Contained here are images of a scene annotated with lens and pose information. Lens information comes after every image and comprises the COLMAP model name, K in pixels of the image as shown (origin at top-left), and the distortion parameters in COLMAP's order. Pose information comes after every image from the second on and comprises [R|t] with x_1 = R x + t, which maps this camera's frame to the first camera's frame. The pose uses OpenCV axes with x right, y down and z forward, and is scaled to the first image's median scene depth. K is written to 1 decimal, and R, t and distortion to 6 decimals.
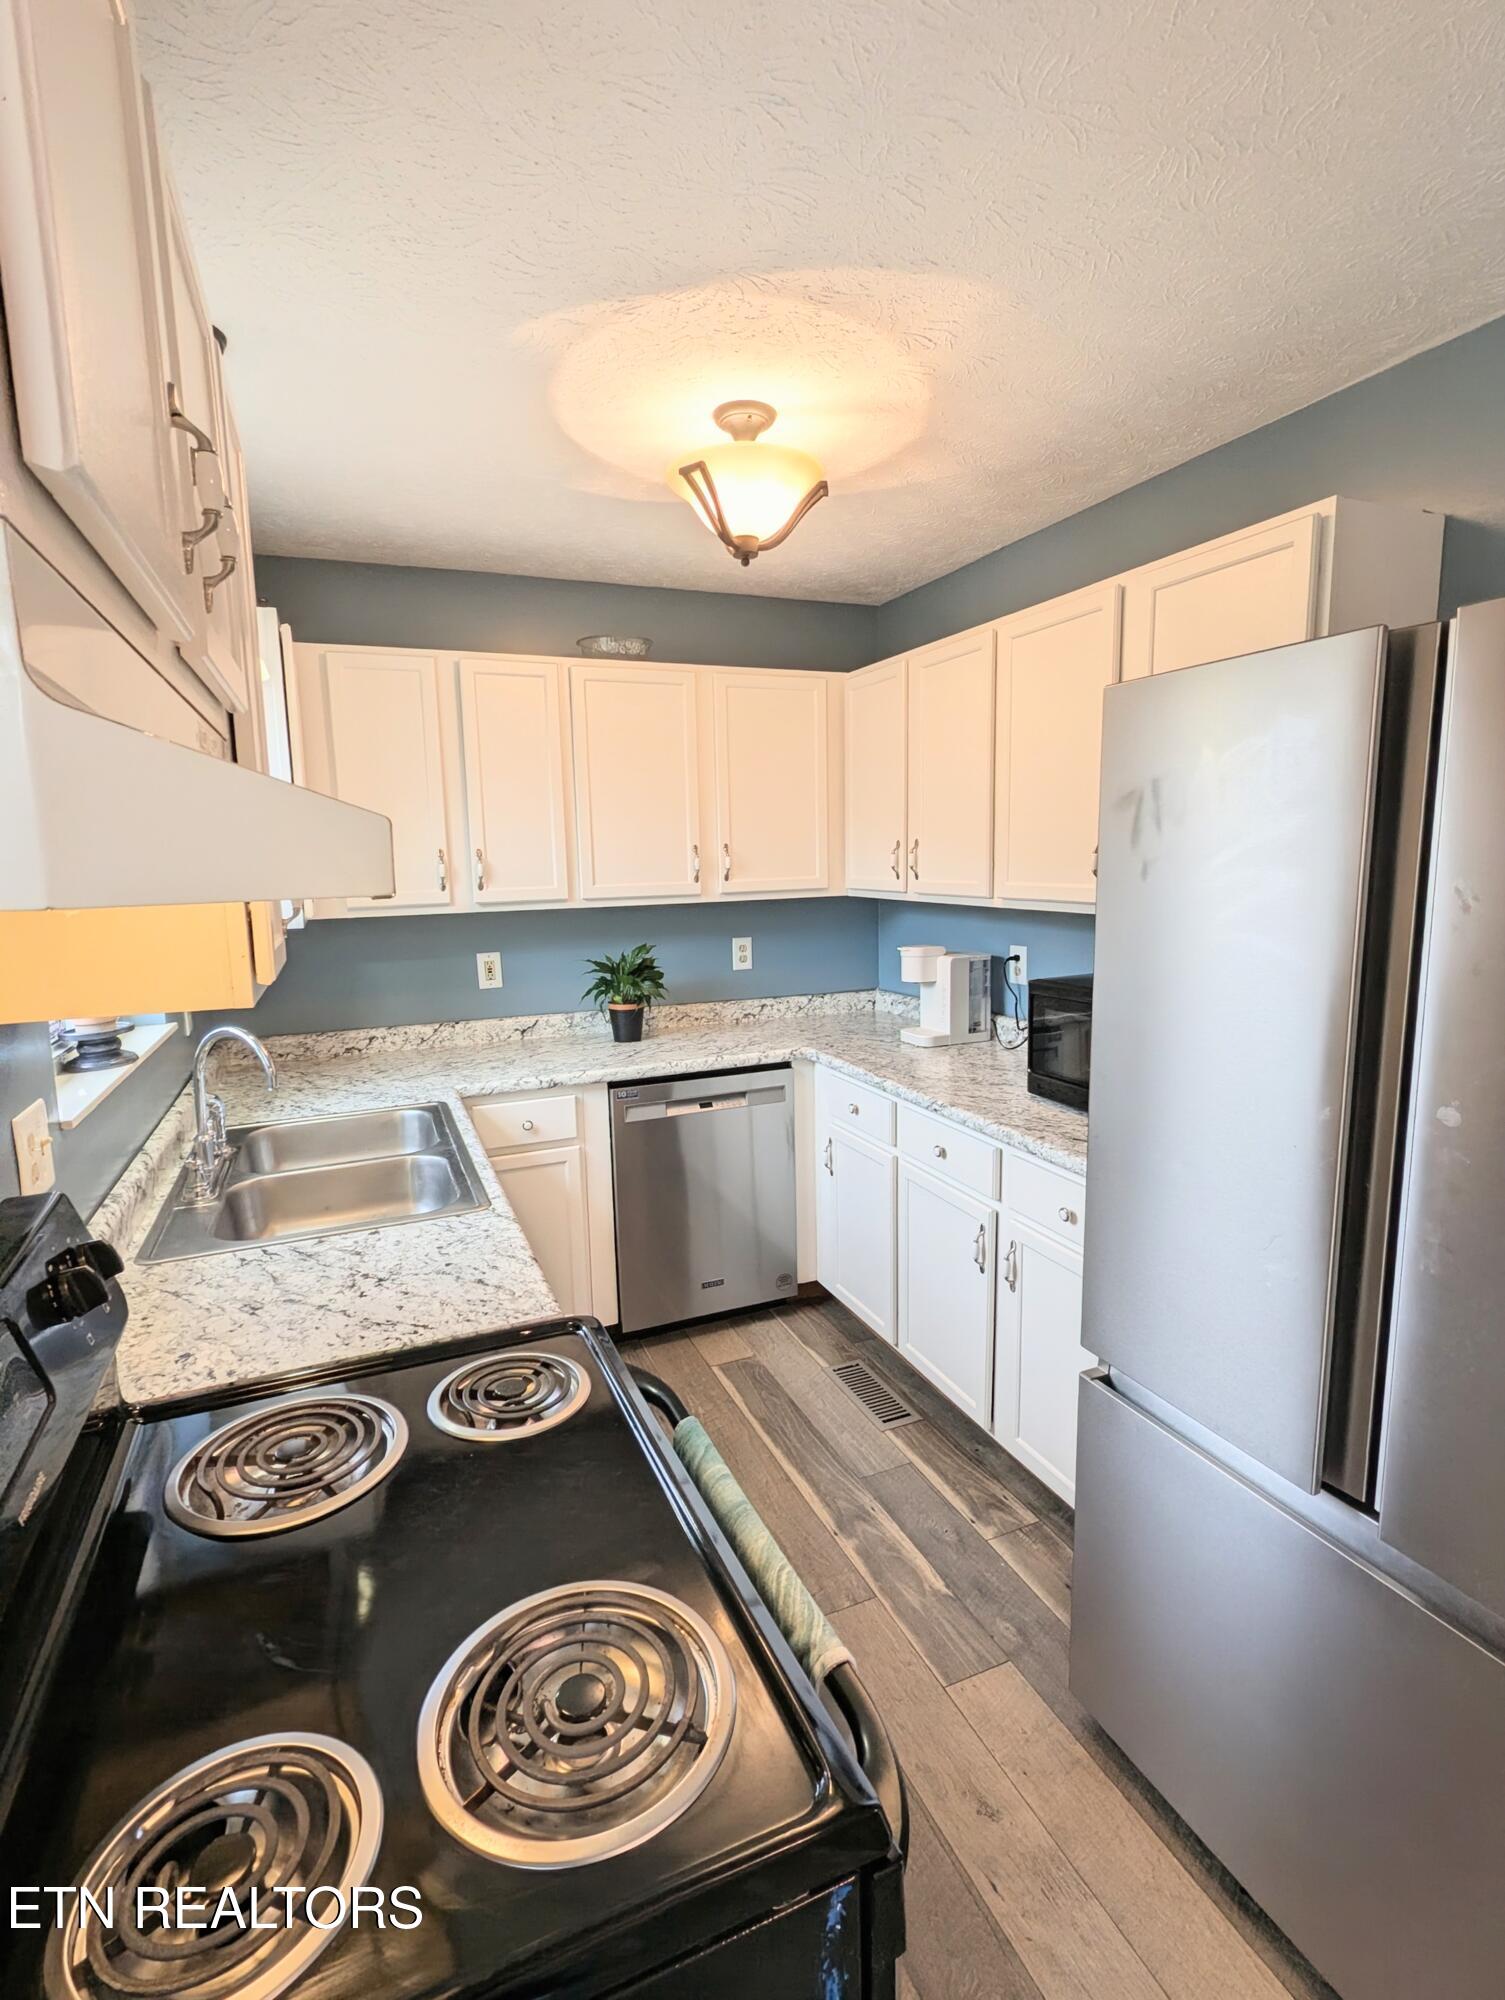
lens RADIAL K [[962.4, 0, 752.5], [0, 962.4, 1000.0], [0, 0, 1]] dist [0.001763, -0.000481]
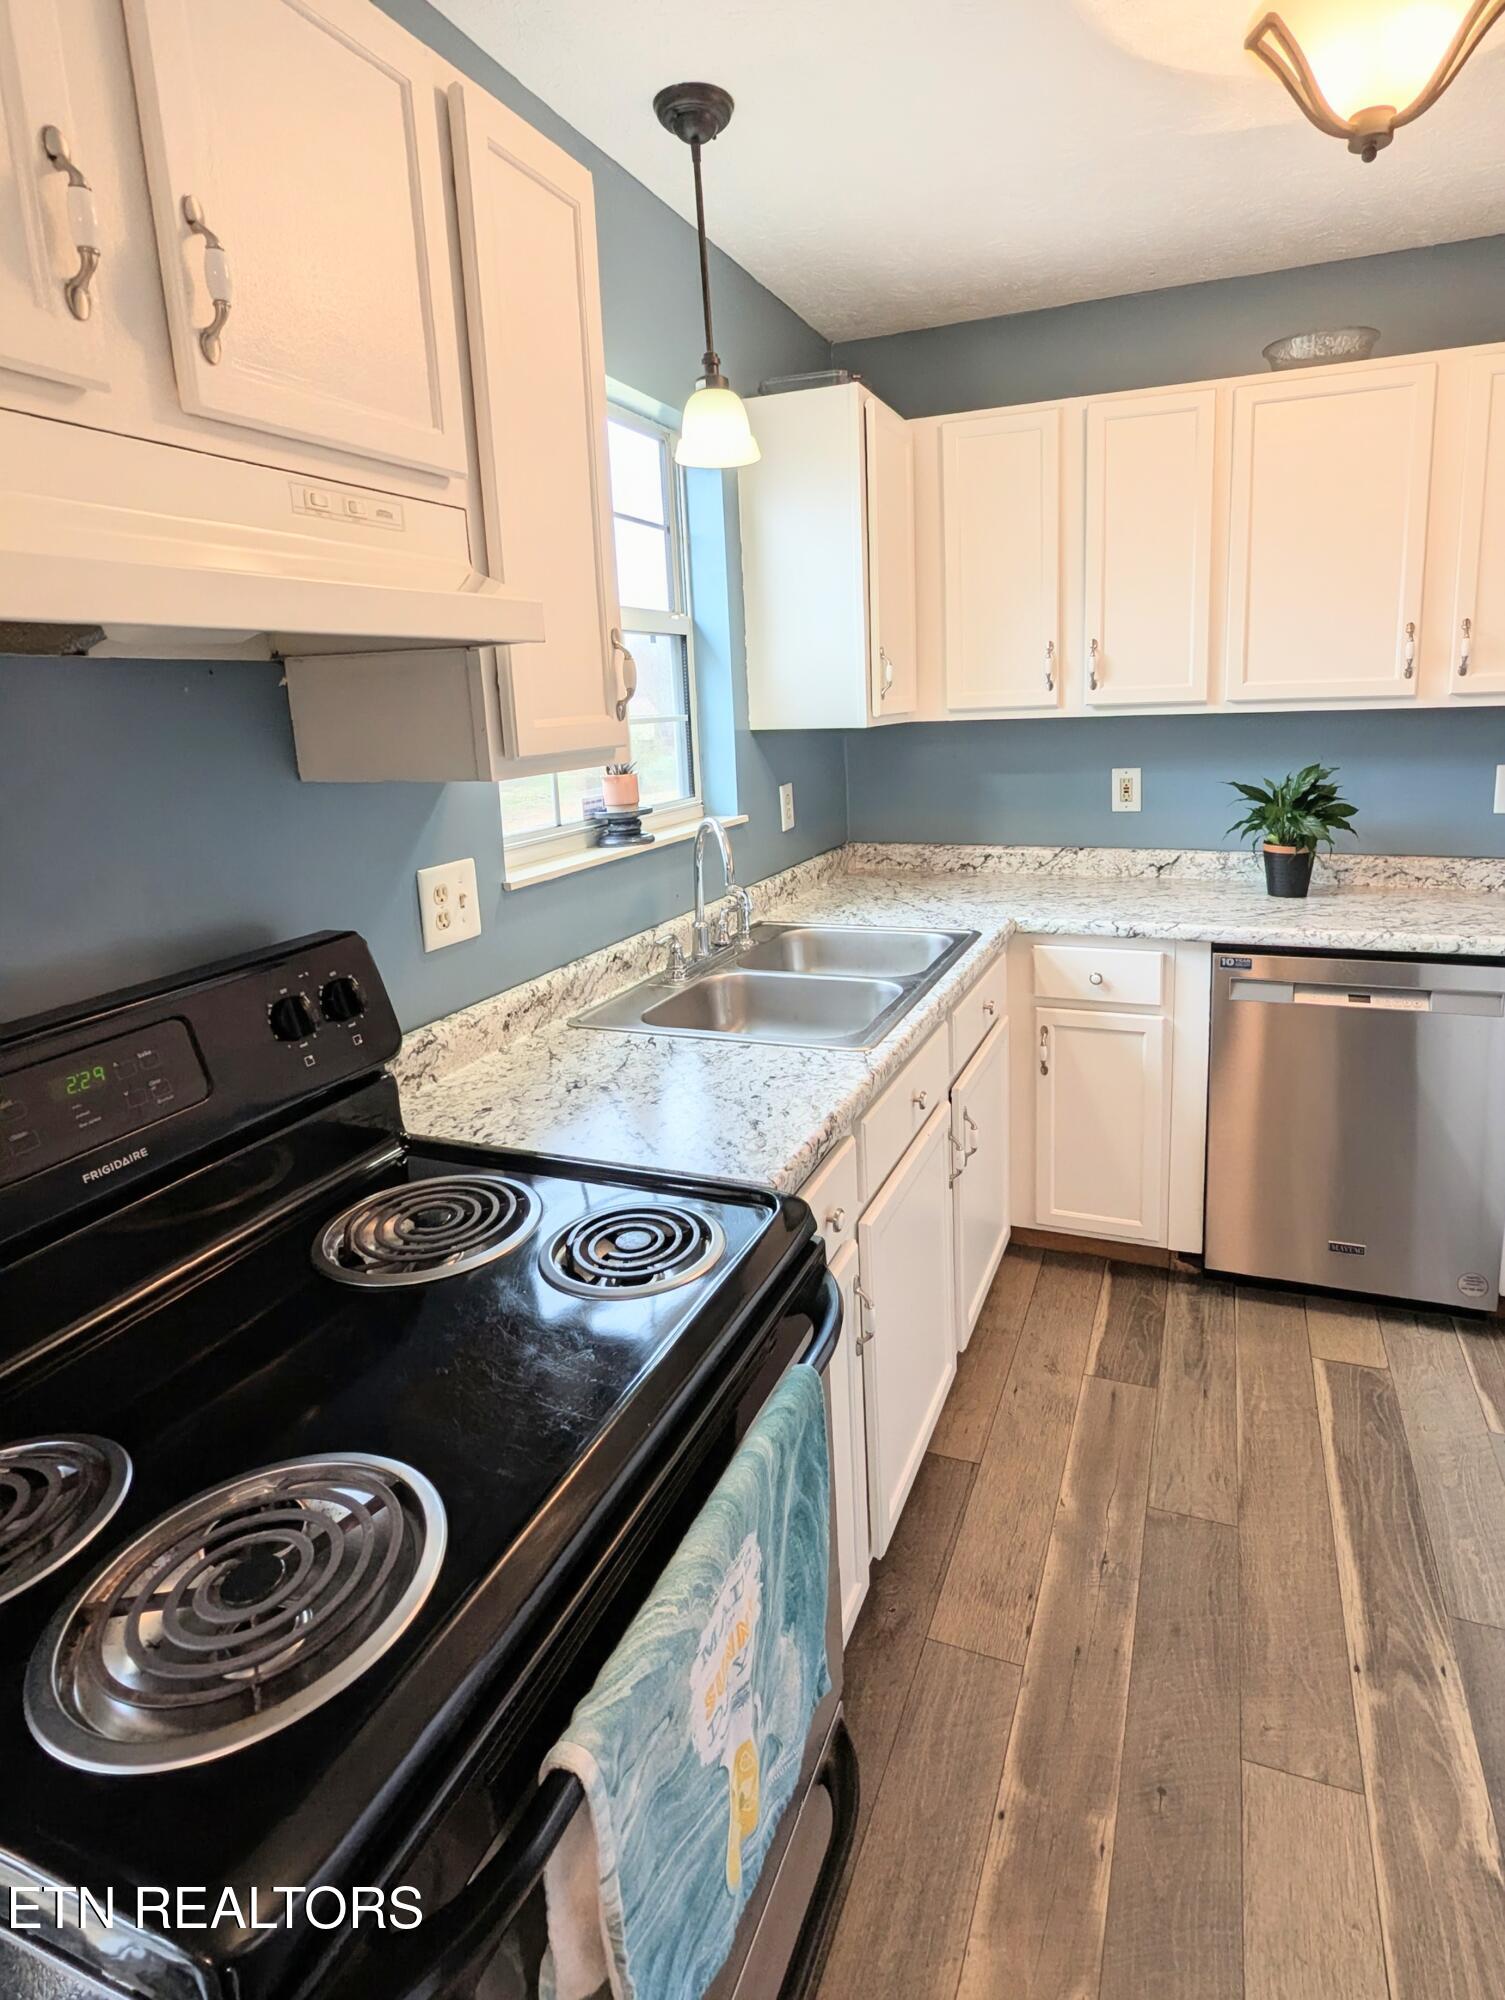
lens RADIAL K [[1069.8, 0, 814.4], [0, 1069.8, 889.5], [0, 0, 1]] dist [0.001195, -0.001753]
pose [[0.720469, 0.121847, -0.682699, 0.183843], [-0.086257, 0.992544, 0.086119, -0.001917], [0.688102, -0.003158, 0.725607, 0.160145]]
